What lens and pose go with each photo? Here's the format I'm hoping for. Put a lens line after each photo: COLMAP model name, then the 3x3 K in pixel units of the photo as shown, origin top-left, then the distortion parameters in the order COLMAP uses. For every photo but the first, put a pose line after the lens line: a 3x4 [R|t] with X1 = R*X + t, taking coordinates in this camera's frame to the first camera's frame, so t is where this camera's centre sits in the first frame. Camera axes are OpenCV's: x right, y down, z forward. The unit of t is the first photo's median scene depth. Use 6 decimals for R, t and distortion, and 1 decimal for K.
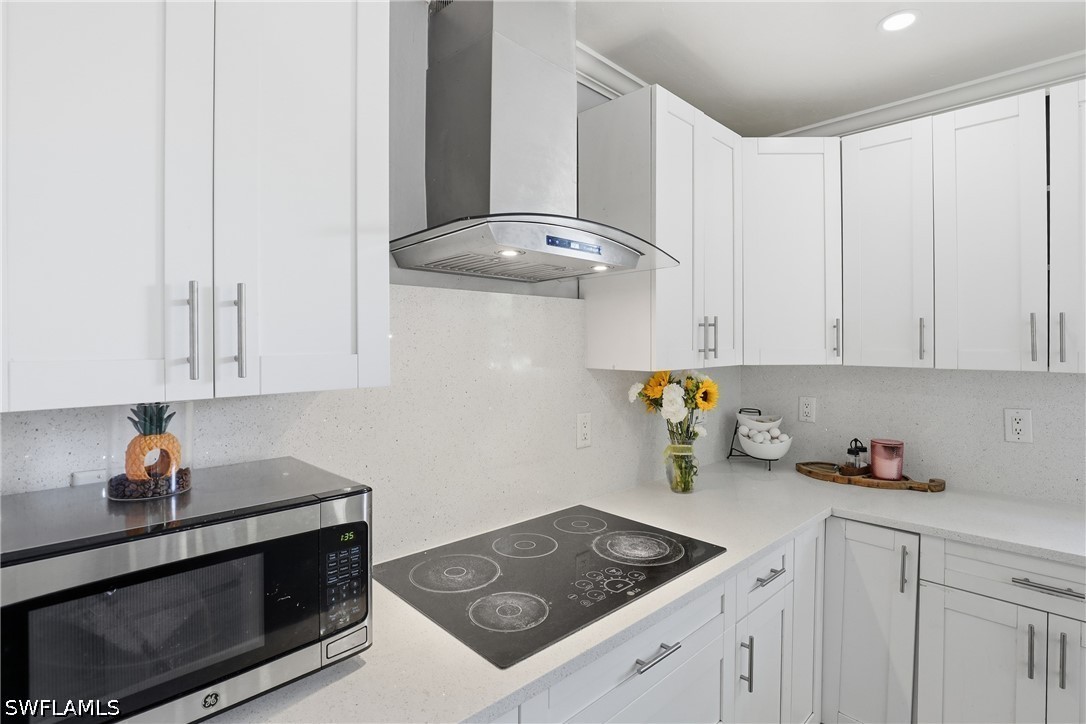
lens RADIAL K [[523.1, 0, 543.5], [0, 523.1, 344.1], [0, 0, 1]] dist [-0.045342, 0.009516]
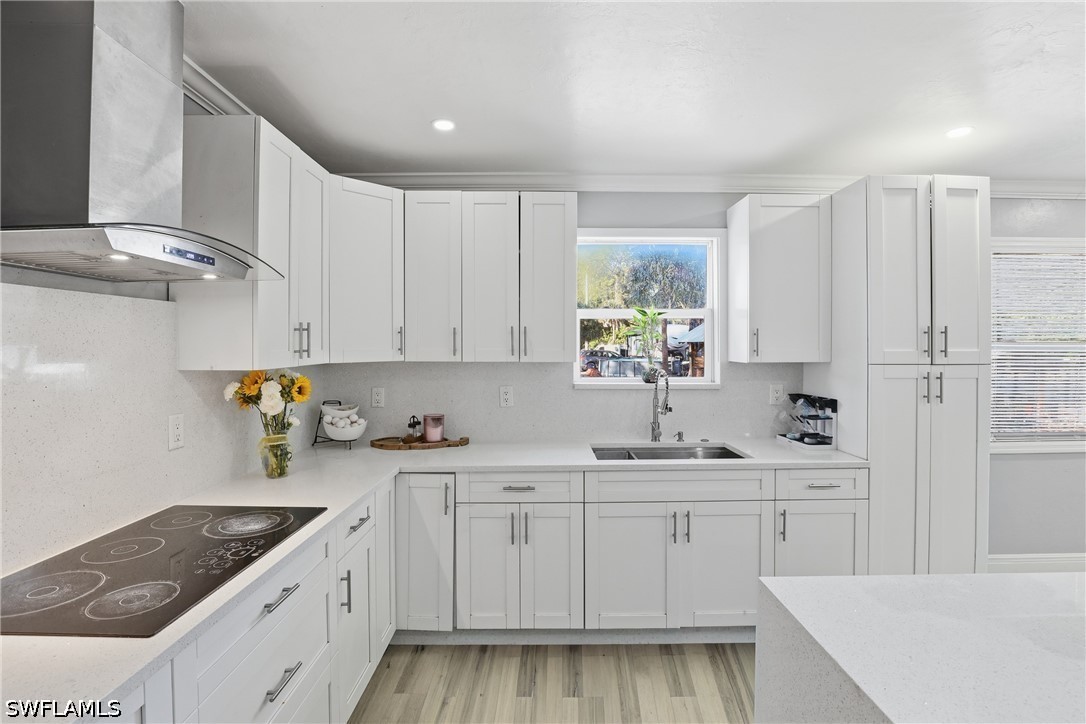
lens RADIAL K [[503.5, 0, 542.8], [0, 503.5, 339.6], [0, 0, 1]] dist [-0.002382, -0.000487]
pose [[0.687224, 0.005924, 0.726422, -0.141545], [0.002997, 0.999935, -0.010989, 0.000006], [-0.726440, 0.009729, 0.687161, -0.182856]]
